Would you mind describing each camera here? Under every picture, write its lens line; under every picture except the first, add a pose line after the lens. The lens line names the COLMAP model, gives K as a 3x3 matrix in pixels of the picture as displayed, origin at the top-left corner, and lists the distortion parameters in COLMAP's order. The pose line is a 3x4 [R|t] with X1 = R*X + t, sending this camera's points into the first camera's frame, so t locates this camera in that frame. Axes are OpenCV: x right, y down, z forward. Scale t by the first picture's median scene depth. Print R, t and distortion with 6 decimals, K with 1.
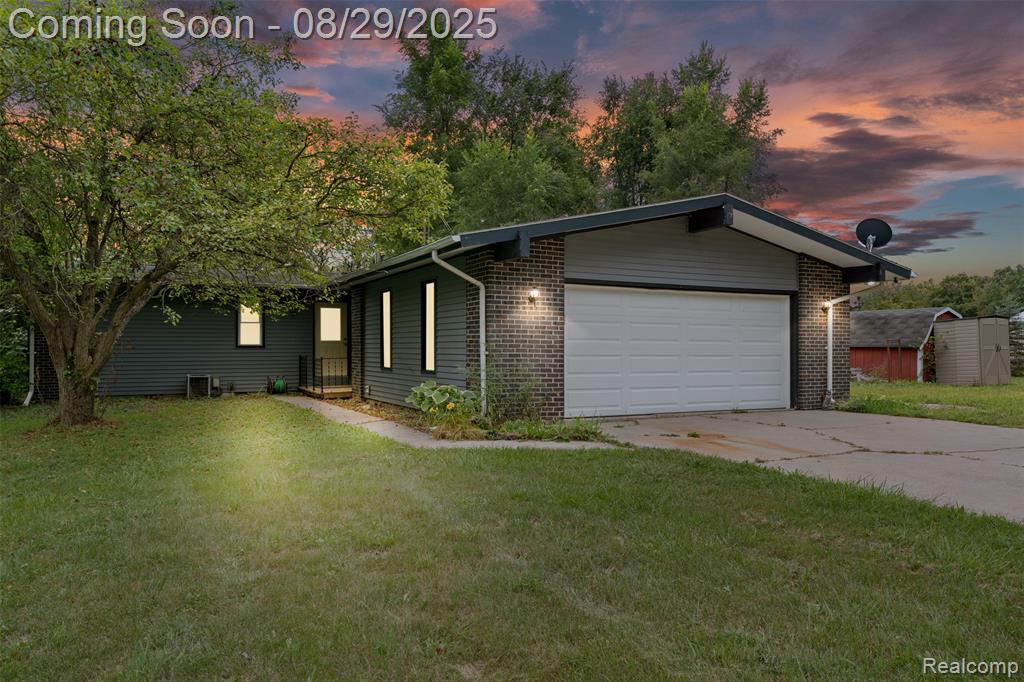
lens RADIAL K [[730.8, 0, 512.0], [0, 730.8, 341.0], [0, 0, 1]] dist [-0.001220, -0.000527]
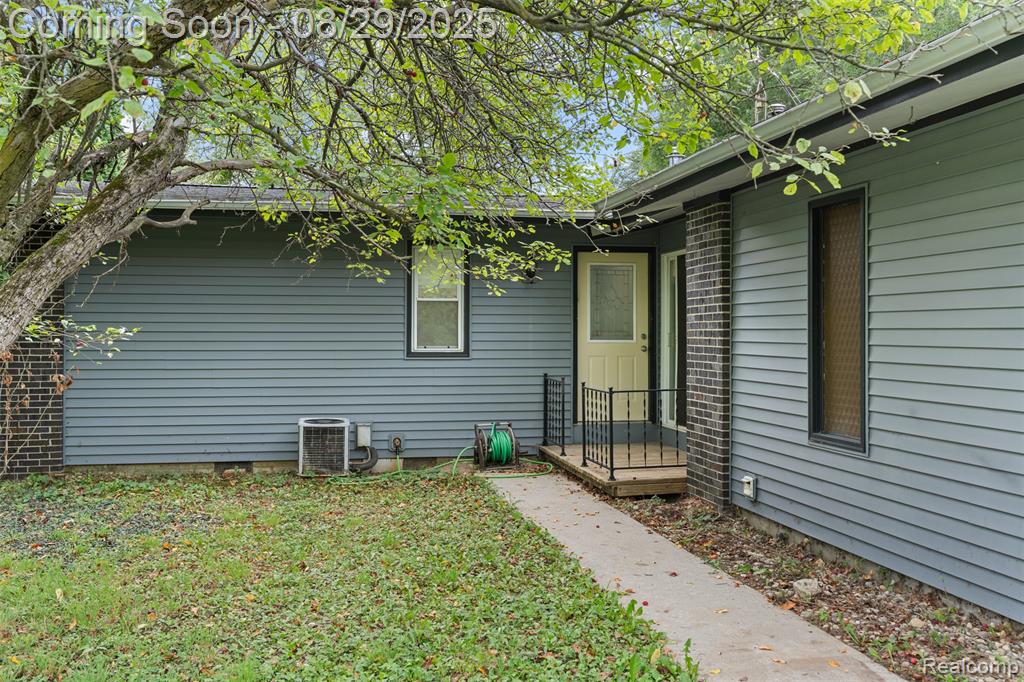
lens RADIAL K [[1020.3, 0, 512.0], [0, 1020.3, 341.0], [0, 0, 1]] dist [0.003920, 0.001551]
pose [[0.962204, 0.007077, -0.272239, -0.156072], [-0.003148, 0.999885, 0.014866, -0.009942], [0.272313, -0.013447, 0.962115, 0.444795]]
